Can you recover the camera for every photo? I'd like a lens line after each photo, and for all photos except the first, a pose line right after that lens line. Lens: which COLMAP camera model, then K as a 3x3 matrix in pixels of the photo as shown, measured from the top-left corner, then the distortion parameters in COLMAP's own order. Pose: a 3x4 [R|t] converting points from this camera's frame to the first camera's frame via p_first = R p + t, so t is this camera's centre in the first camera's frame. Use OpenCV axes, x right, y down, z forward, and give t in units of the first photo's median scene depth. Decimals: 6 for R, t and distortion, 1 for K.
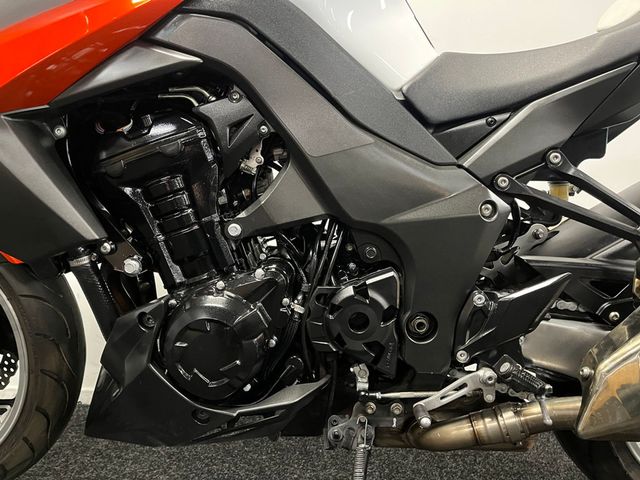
lens RADIAL K [[485.1, 0, 320.0], [0, 485.1, 240.0], [0, 0, 1]] dist [0.078143, -0.107513]
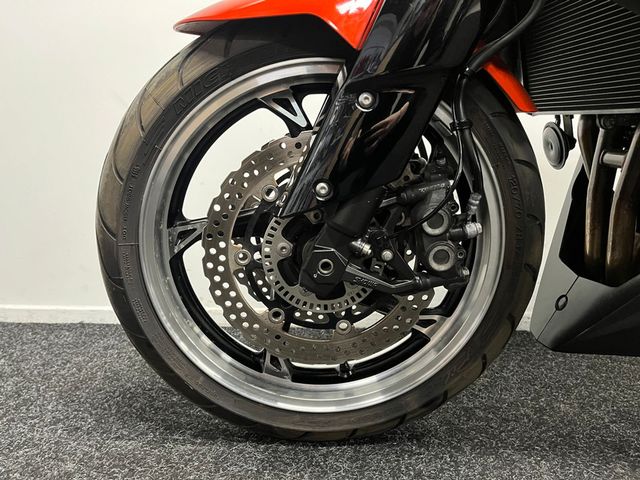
lens RADIAL K [[485.1, 0, 320.0], [0, 485.1, 240.0], [0, 0, 1]] dist [0.078143, -0.107513]
pose [[0.999635, -0.002371, 0.026911, -1.078197], [-0.000337, 0.994970, 0.100172, 0.183659], [-0.027014, -0.100144, 0.994606, 0.328383]]
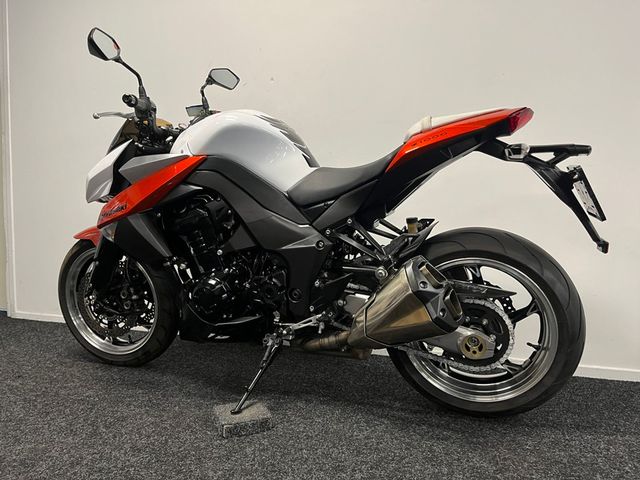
lens RADIAL K [[485.1, 0, 320.0], [0, 485.1, 240.0], [0, 0, 1]] dist [0.078143, -0.107513]
pose [[0.945343, 0.003699, -0.326055, 1.066313], [0.002826, 0.999805, 0.019534, -0.125274], [0.326064, -0.019388, 0.945149, -1.121541]]
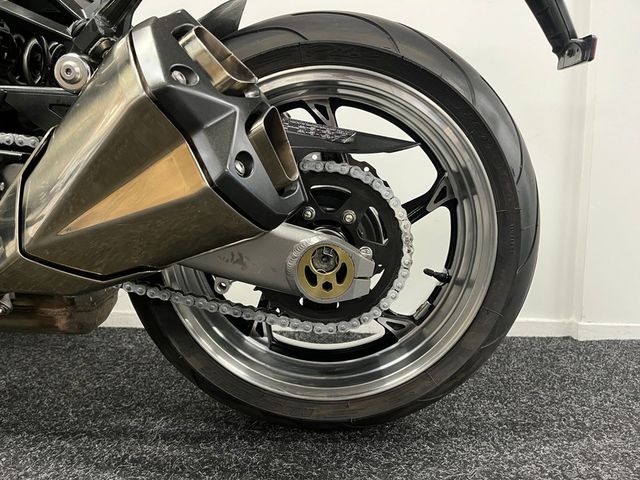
lens RADIAL K [[485.1, 0, 320.0], [0, 485.1, 240.0], [0, 0, 1]] dist [0.078143, -0.107513]
pose [[0.999986, 0.002744, -0.004434, 1.002444], [-0.002500, 0.998532, 0.054101, 0.260883], [0.004576, -0.054090, 0.998526, 0.189251]]
